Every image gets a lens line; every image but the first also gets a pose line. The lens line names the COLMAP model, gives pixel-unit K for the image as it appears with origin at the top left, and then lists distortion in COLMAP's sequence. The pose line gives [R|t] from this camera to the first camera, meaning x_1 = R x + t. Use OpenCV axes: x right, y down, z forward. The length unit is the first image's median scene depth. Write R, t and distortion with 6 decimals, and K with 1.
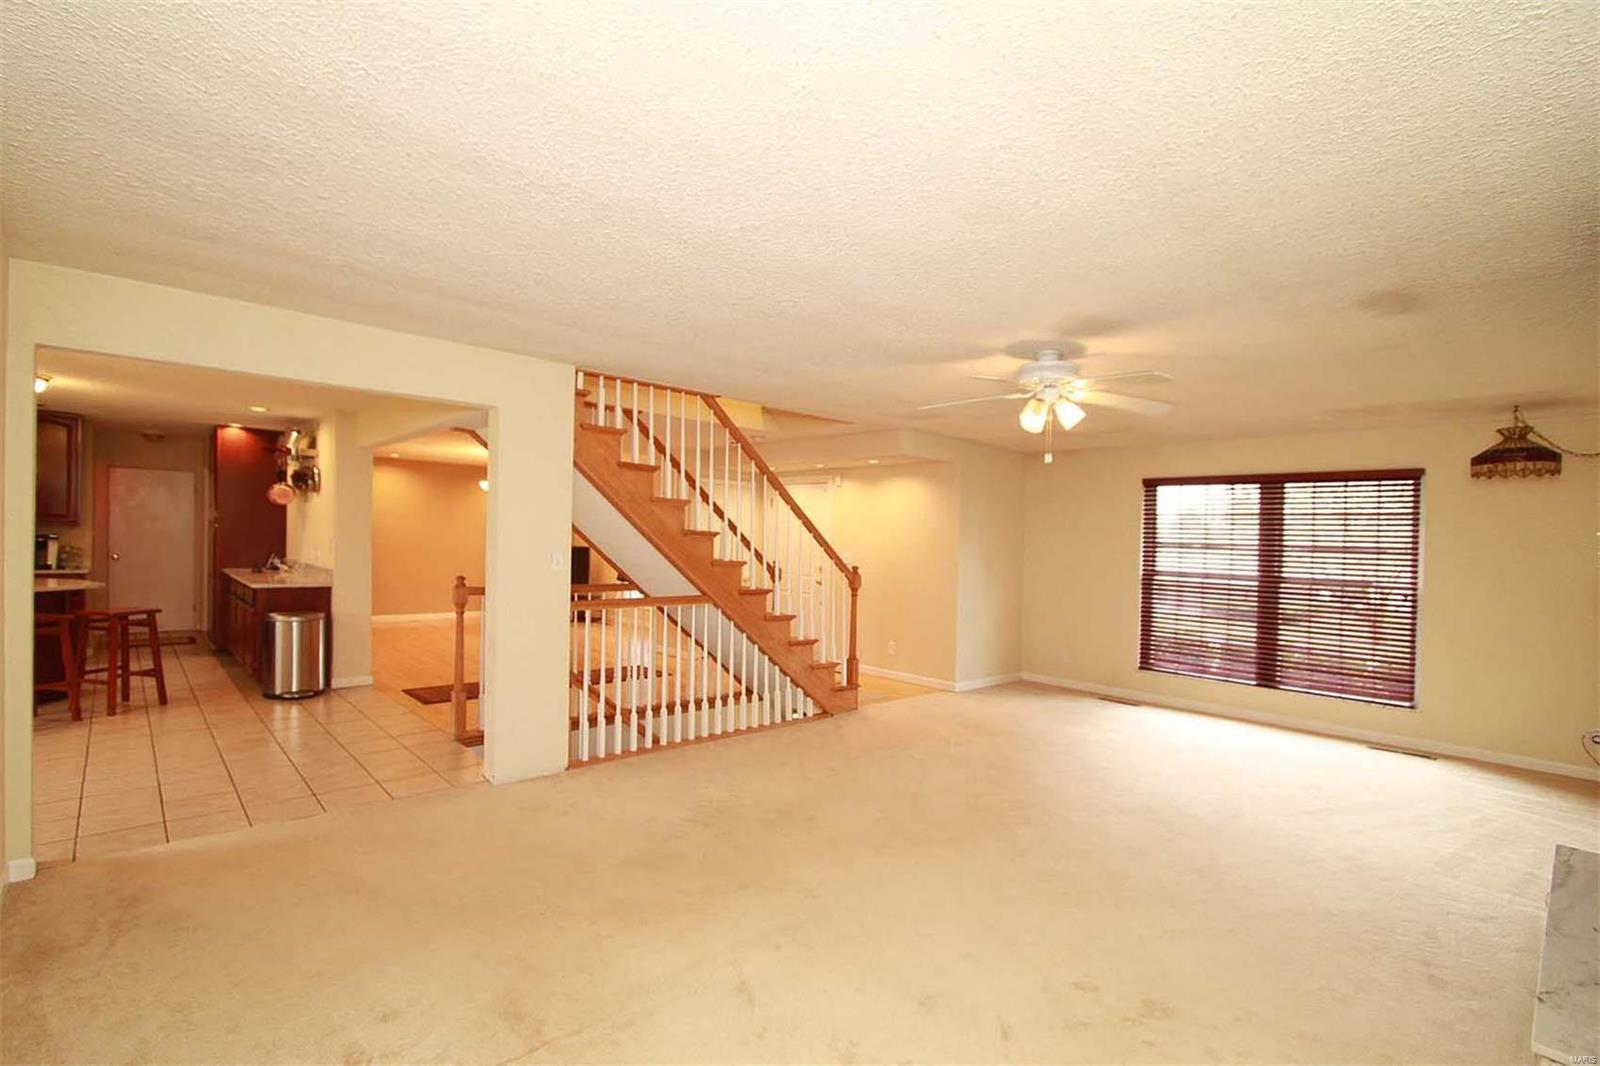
lens RADIAL K [[746.6, 0, 791.0], [0, 746.6, 544.3], [0, 0, 1]] dist [-0.008791, 0.001054]
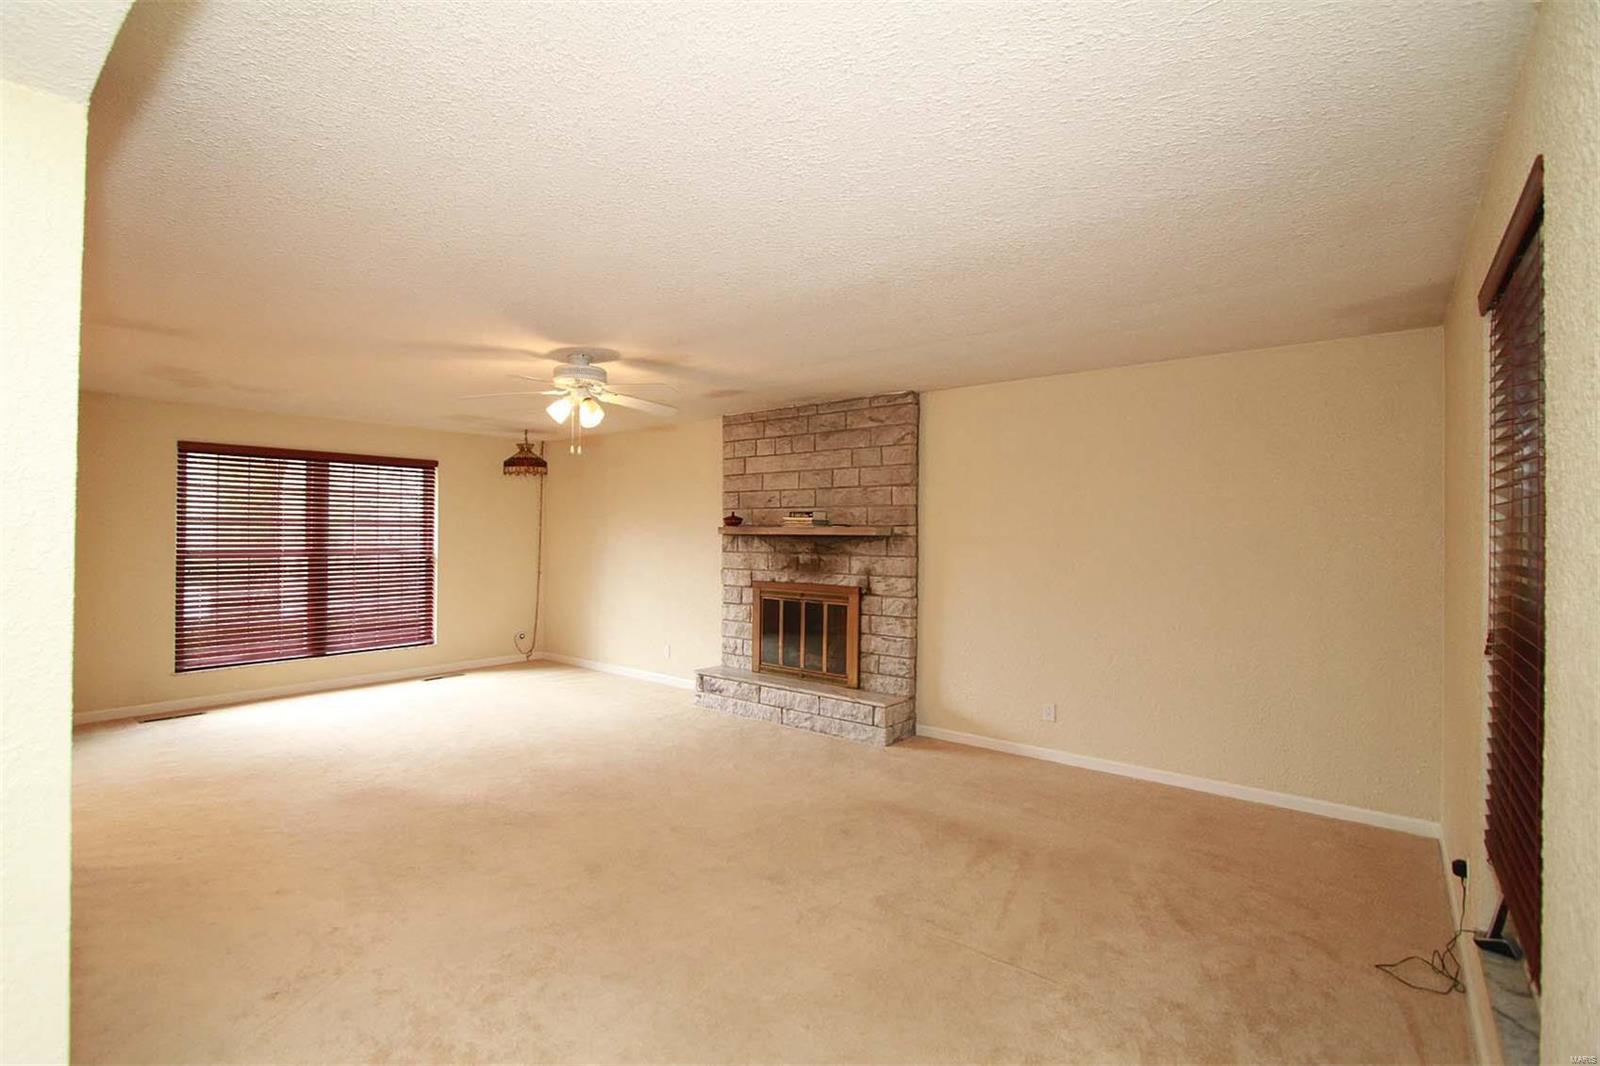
lens RADIAL K [[746.6, 0, 789.3], [0, 746.6, 525.9], [0, 0, 1]] dist [-0.008791, 0.001054]
pose [[-0.135214, -0.021650, 0.990580, -0.532379], [-0.000471, 0.999763, 0.021787, -0.015827], [-0.990816, 0.002480, -0.135192, 0.536807]]
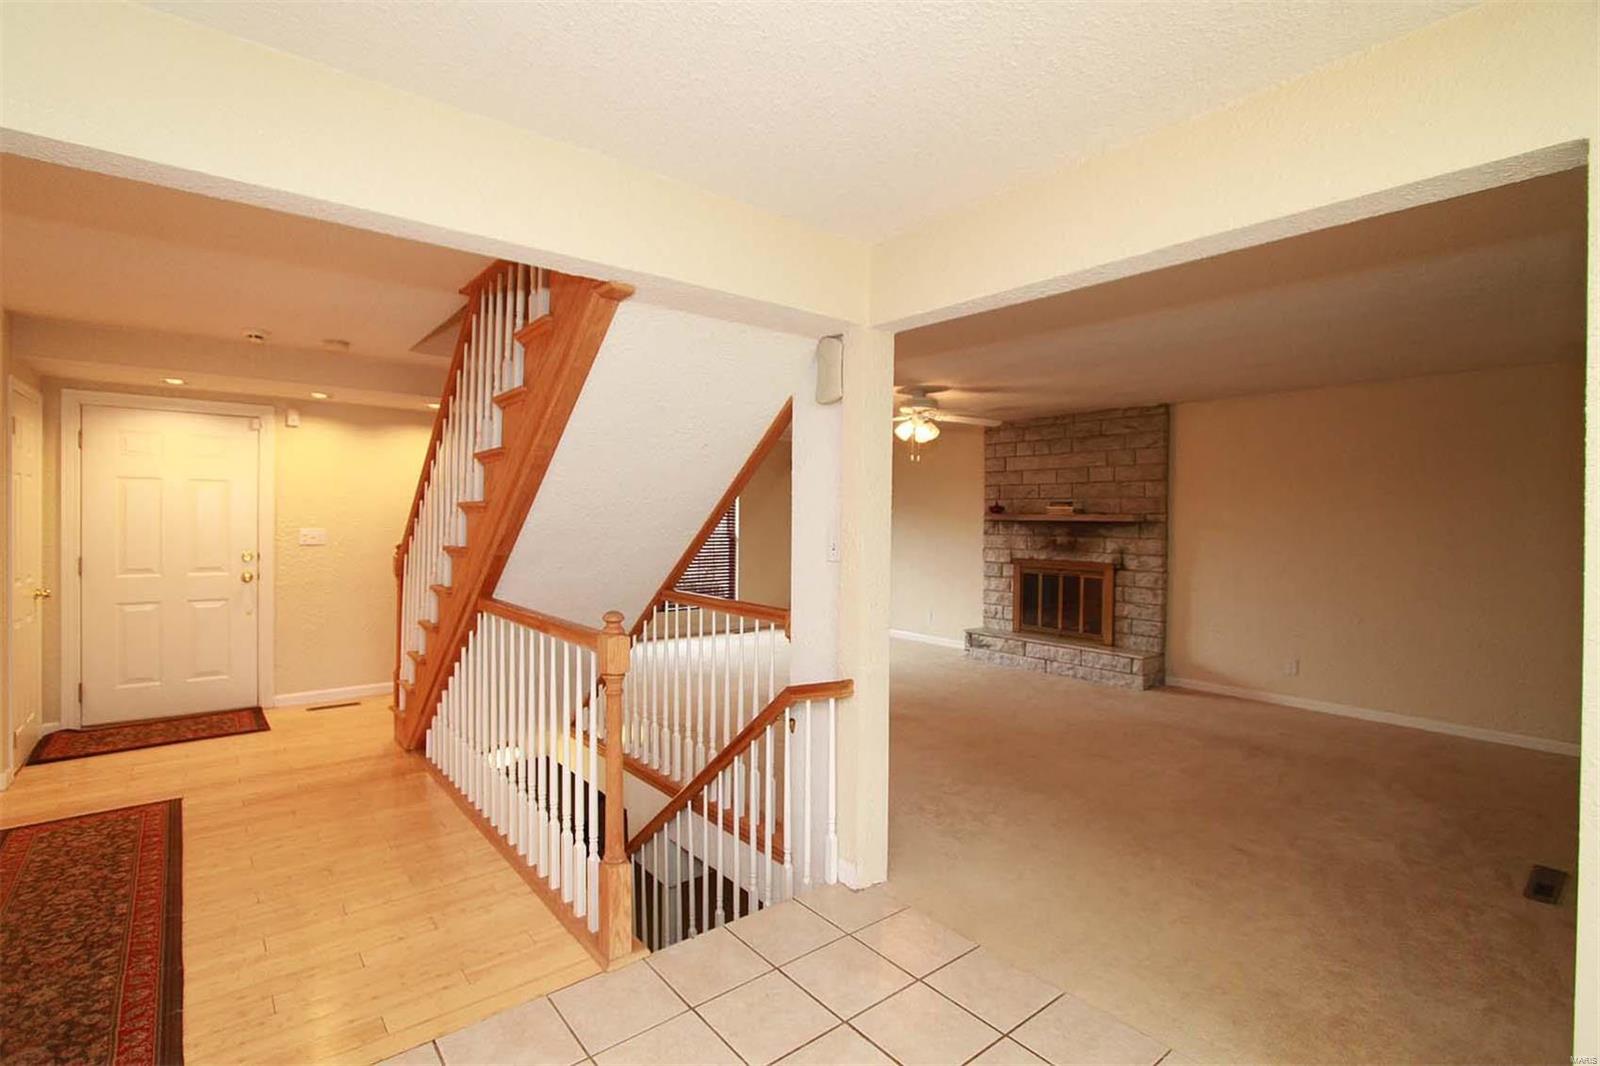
lens RADIAL K [[746.6, 0, 788.3], [0, 746.6, 518.1], [0, 0, 1]] dist [-0.008791, 0.001054]
pose [[0.067626, -0.028104, 0.997315, -0.796625], [0.000892, 0.999604, 0.028108, -0.021401], [-0.997710, -0.001011, 0.067625, 0.747379]]
